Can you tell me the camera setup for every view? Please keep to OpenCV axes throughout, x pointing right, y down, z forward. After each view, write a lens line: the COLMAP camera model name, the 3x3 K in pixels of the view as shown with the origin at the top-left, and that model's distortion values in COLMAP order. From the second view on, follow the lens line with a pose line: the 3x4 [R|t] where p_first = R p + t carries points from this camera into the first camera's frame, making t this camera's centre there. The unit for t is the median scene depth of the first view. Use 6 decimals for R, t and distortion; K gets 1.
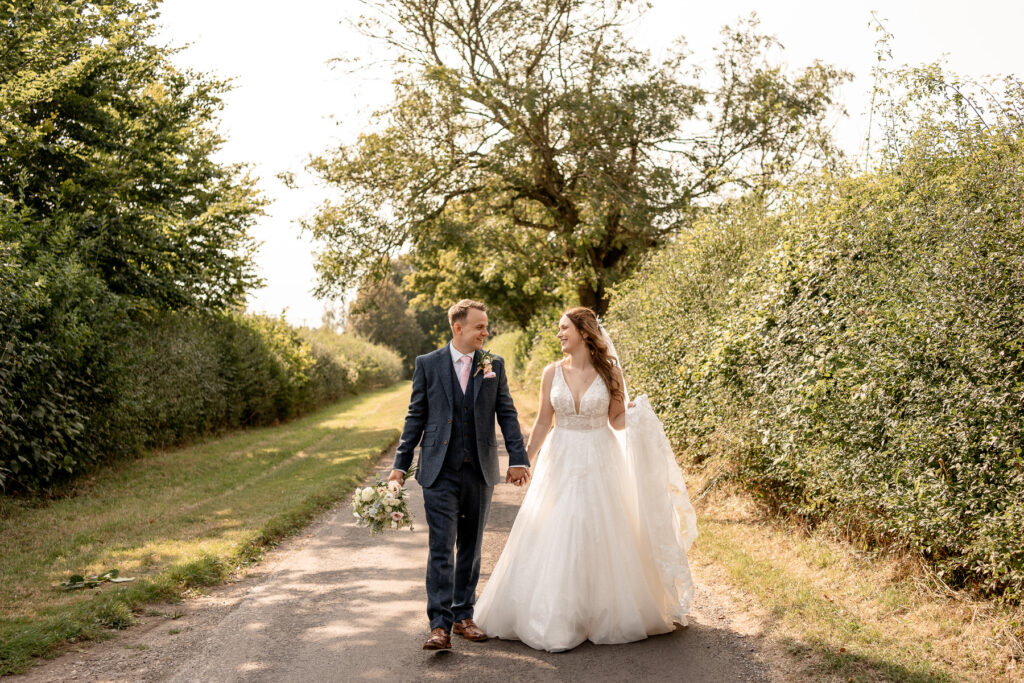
lens RADIAL K [[1245.5, 0, 512.0], [0, 1245.5, 341.5], [0, 0, 1]] dist [0.031264, 0.002602]
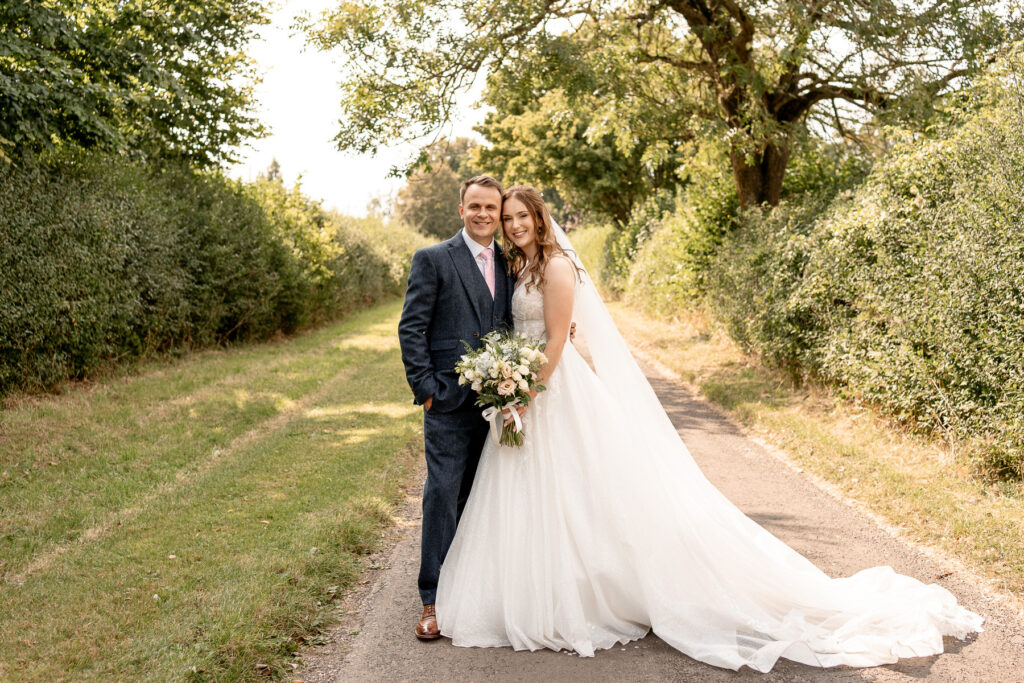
lens RADIAL K [[1245.5, 0, 512.0], [0, 1245.5, 341.5], [0, 0, 1]] dist [0.031264, 0.002602]
pose [[0.998101, 0.050060, -0.035891, -0.033755], [-0.047106, 0.995771, 0.078878, 0.007480], [0.039687, -0.077038, 0.996238, 0.298615]]
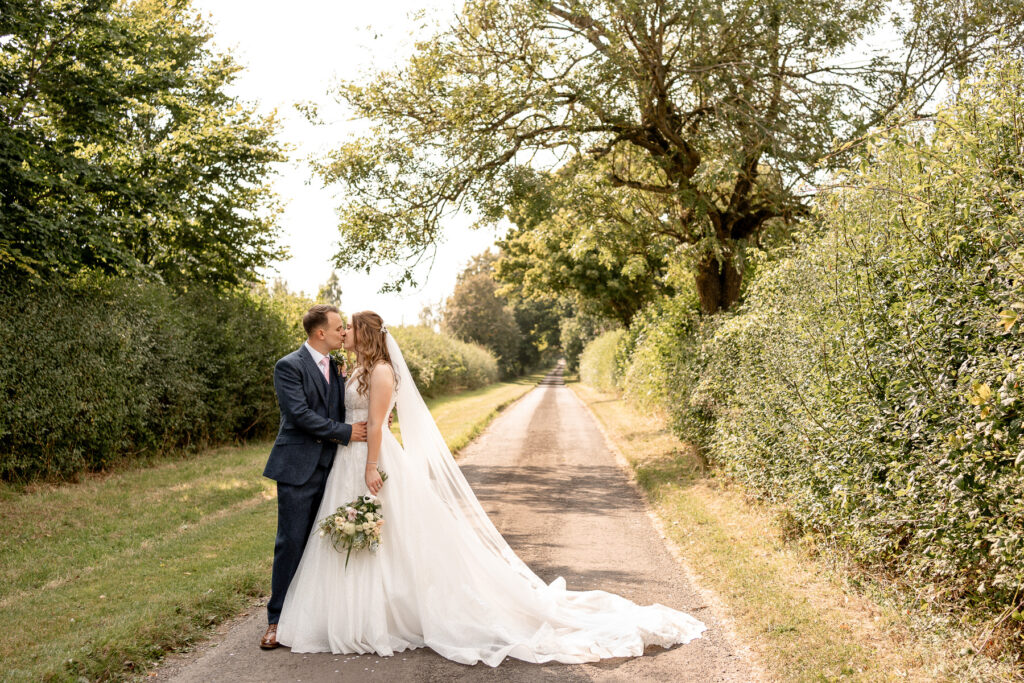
lens RADIAL K [[1200.0, 0, 512.0], [0, 1200.0, 341.5], [0, 0, 1]] dist [0.013809, 0.032024]
pose [[0.995178, 0.031313, -0.092954, 0.011022], [-0.031631, 0.999498, -0.001951, 0.004924], [0.092846, 0.004881, 0.995668, 0.253184]]
